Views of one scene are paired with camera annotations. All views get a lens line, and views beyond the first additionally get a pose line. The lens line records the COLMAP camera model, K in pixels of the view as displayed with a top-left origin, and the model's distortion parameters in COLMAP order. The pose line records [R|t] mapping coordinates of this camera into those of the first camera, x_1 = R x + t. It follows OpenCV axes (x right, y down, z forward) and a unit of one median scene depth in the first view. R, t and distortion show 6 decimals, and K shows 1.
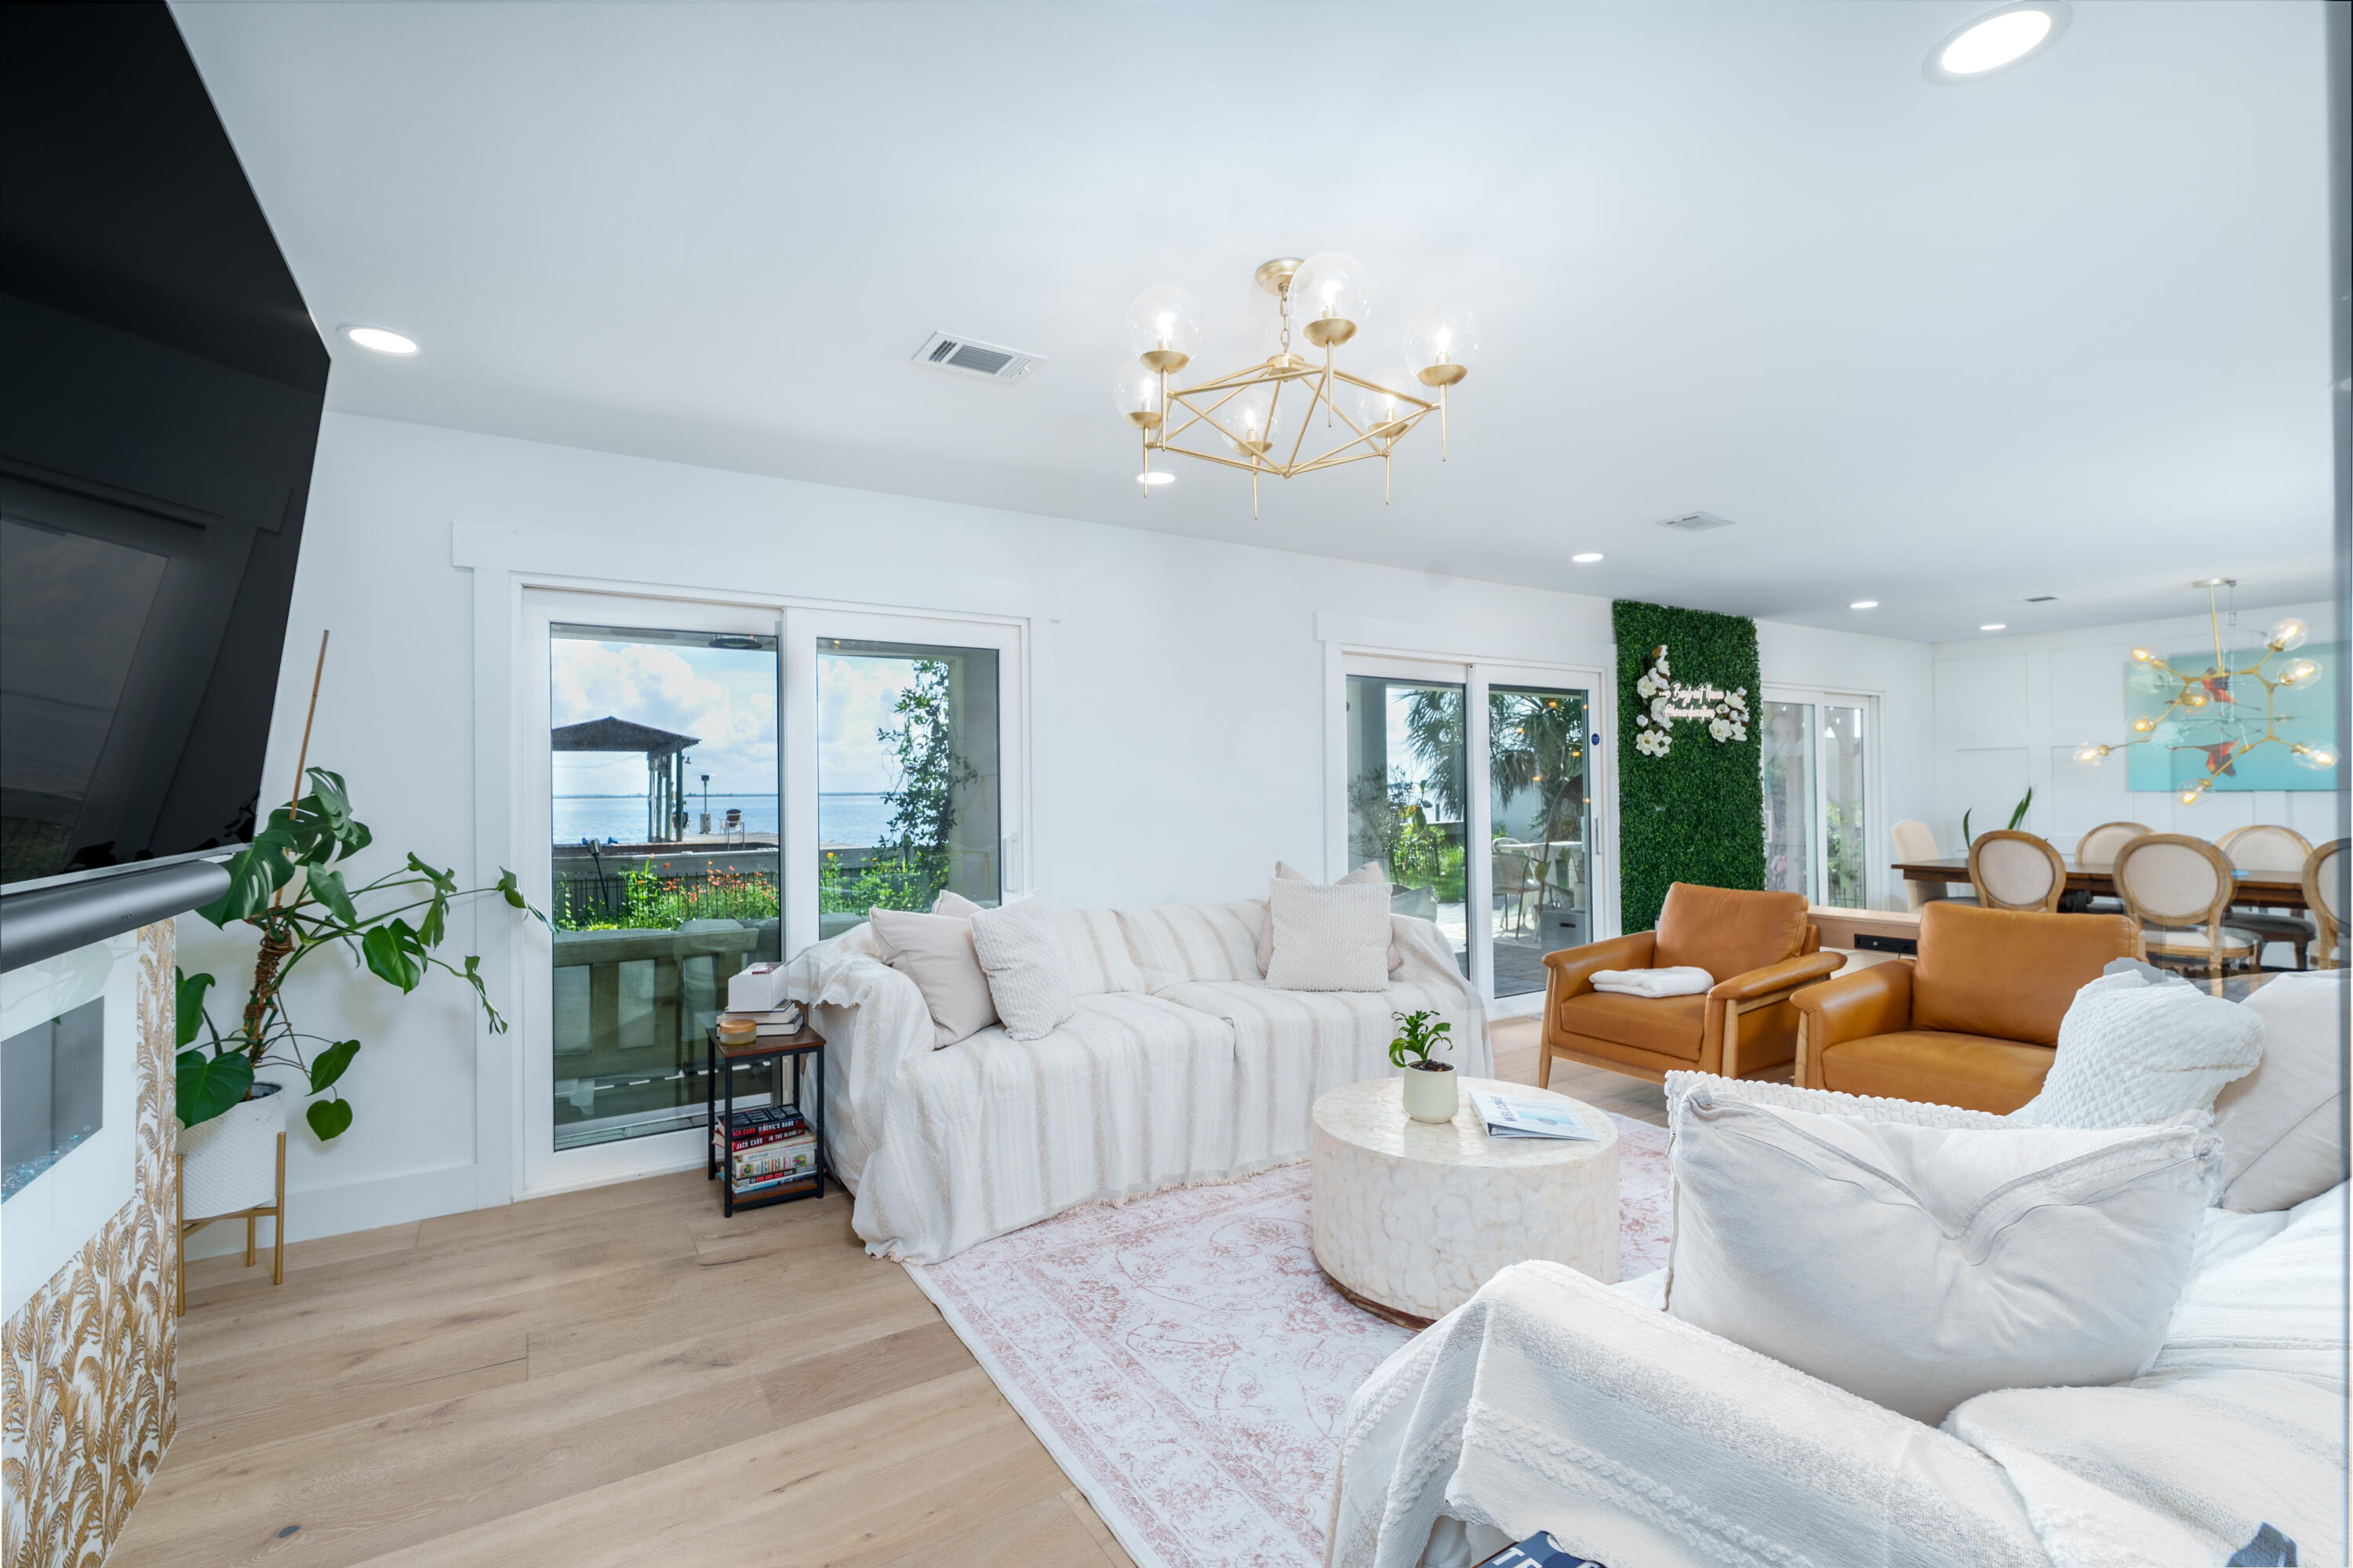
lens RADIAL K [[1053.8, 0, 1176.5], [0, 1053.8, 784.0], [0, 0, 1]] dist [0.001838, 0.000083]
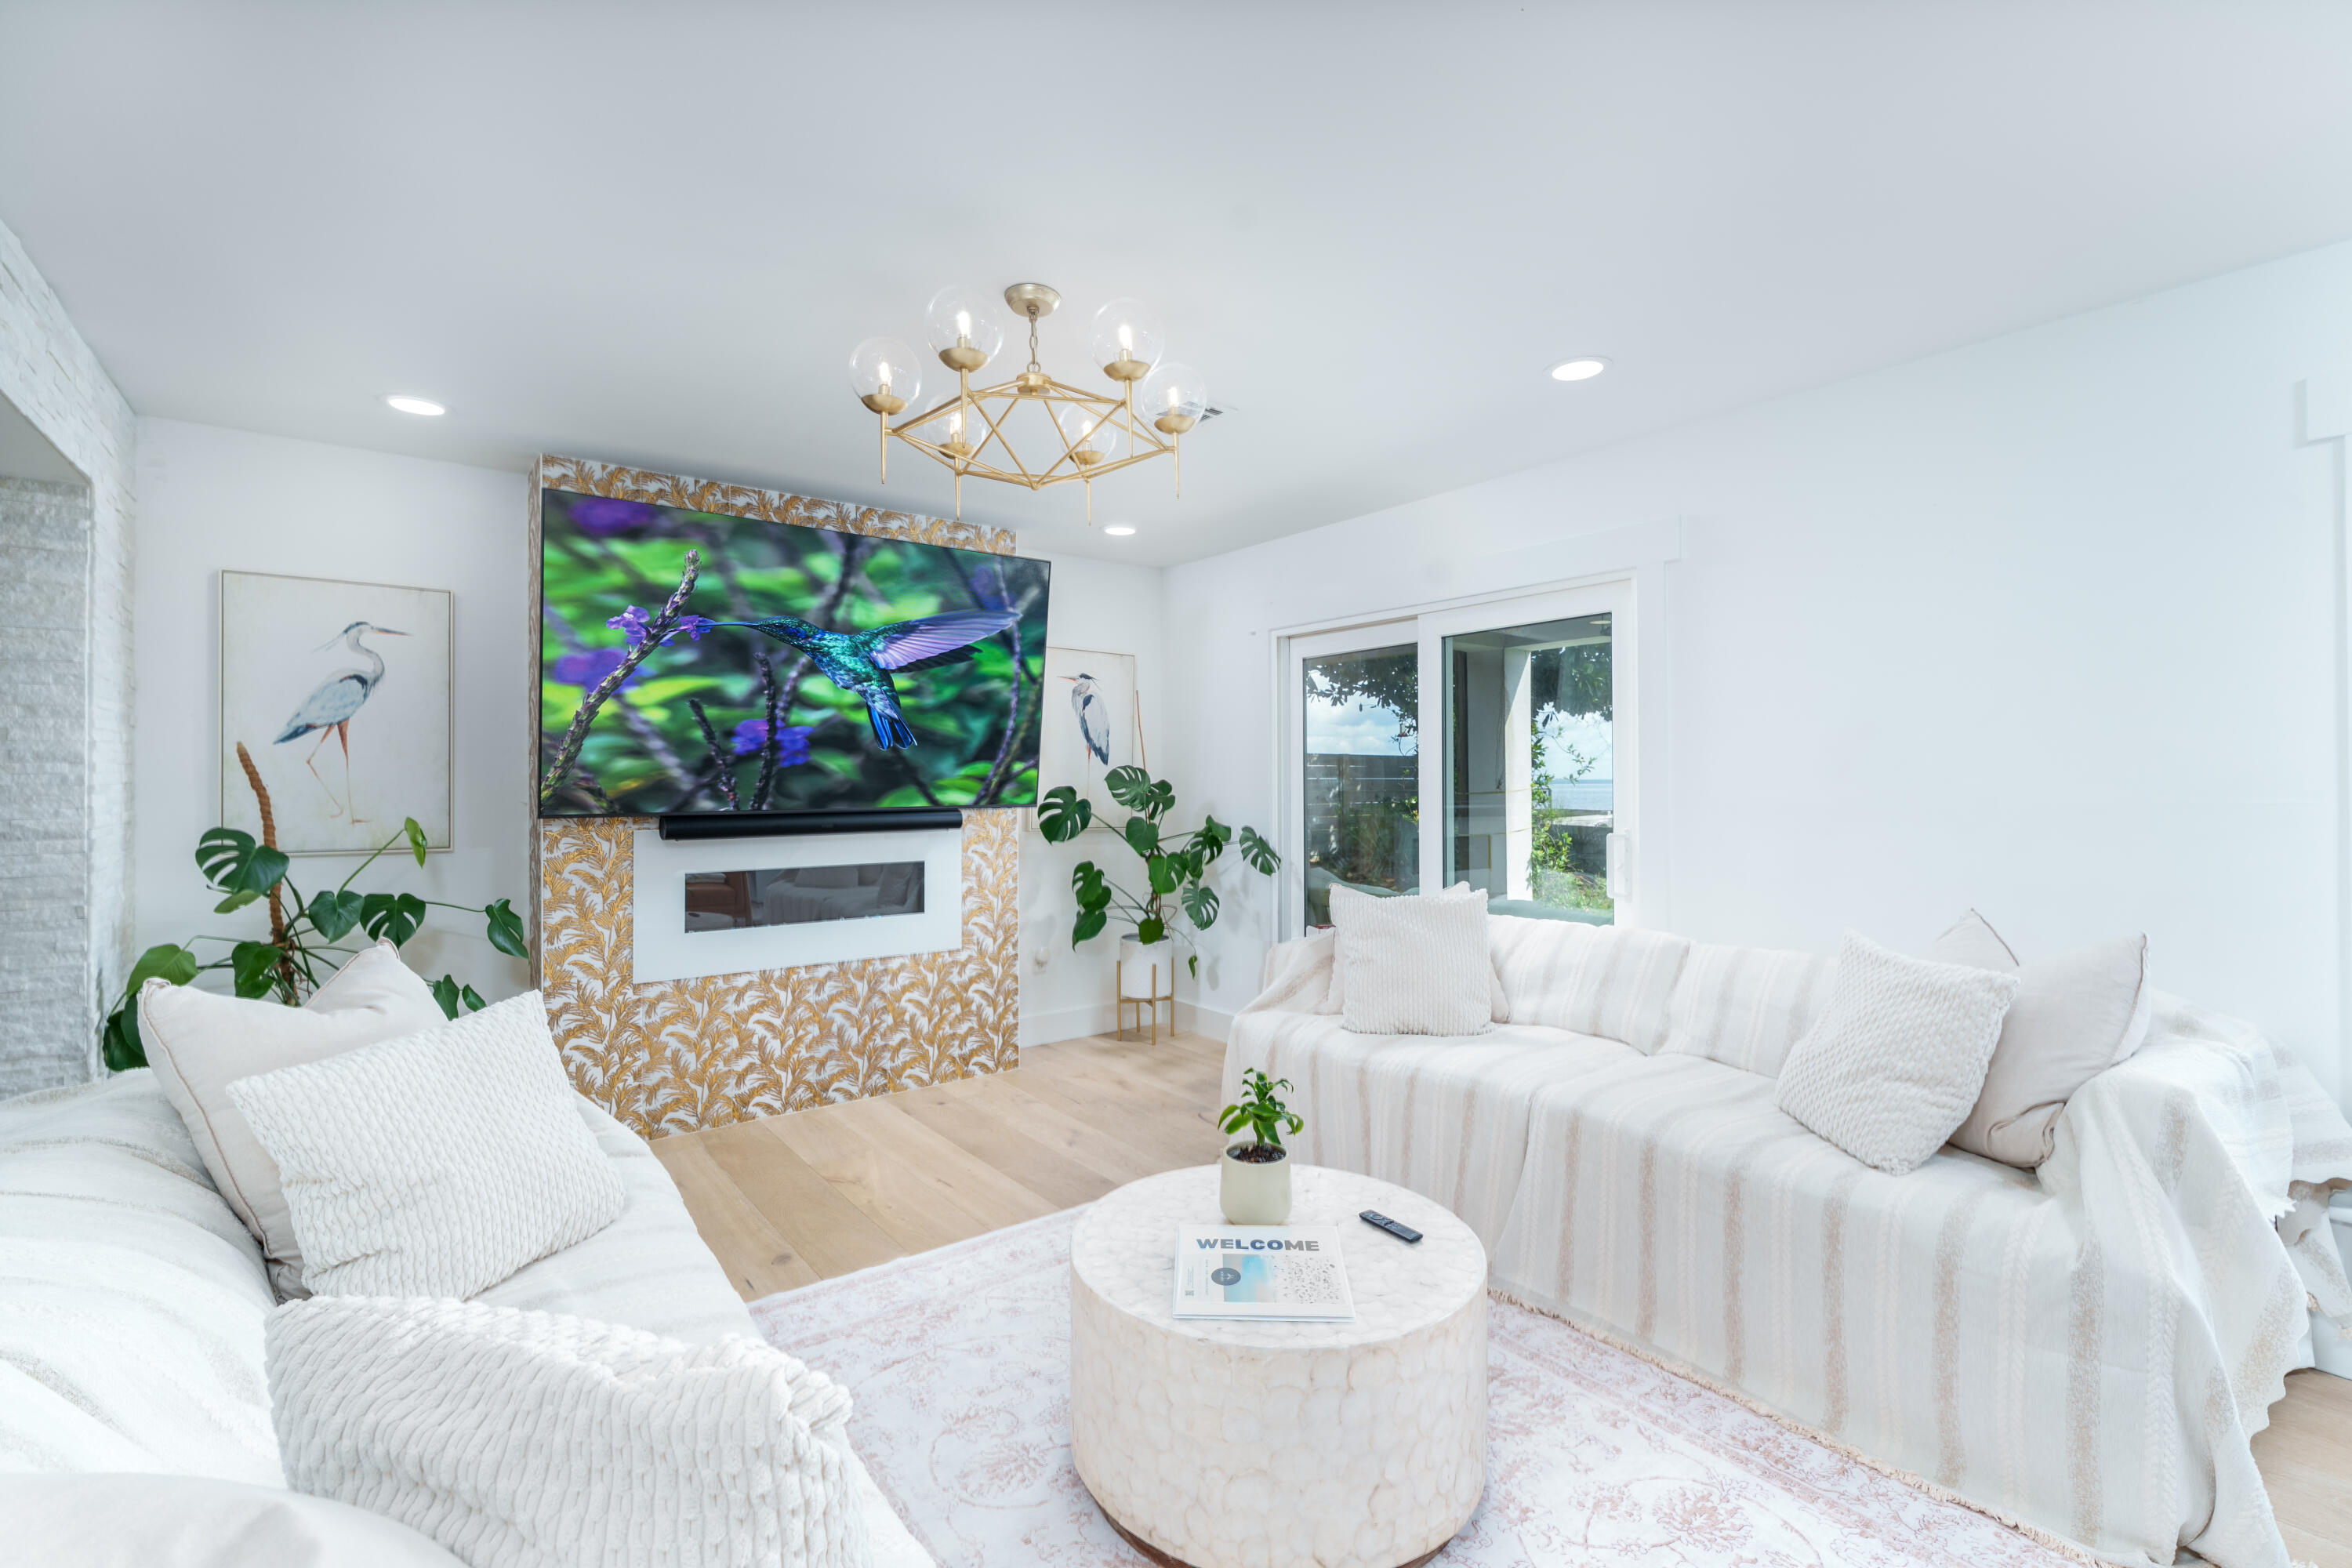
lens RADIAL K [[1053.3, 0, 1176.0], [0, 1053.3, 784.0], [0, 0, 1]] dist [0.001838, 0.000083]
pose [[0.086681, 0.008941, -0.996196, 1.155959], [0.008354, 0.999918, 0.009701, -0.001081], [0.996201, -0.009163, 0.086599, 1.035347]]
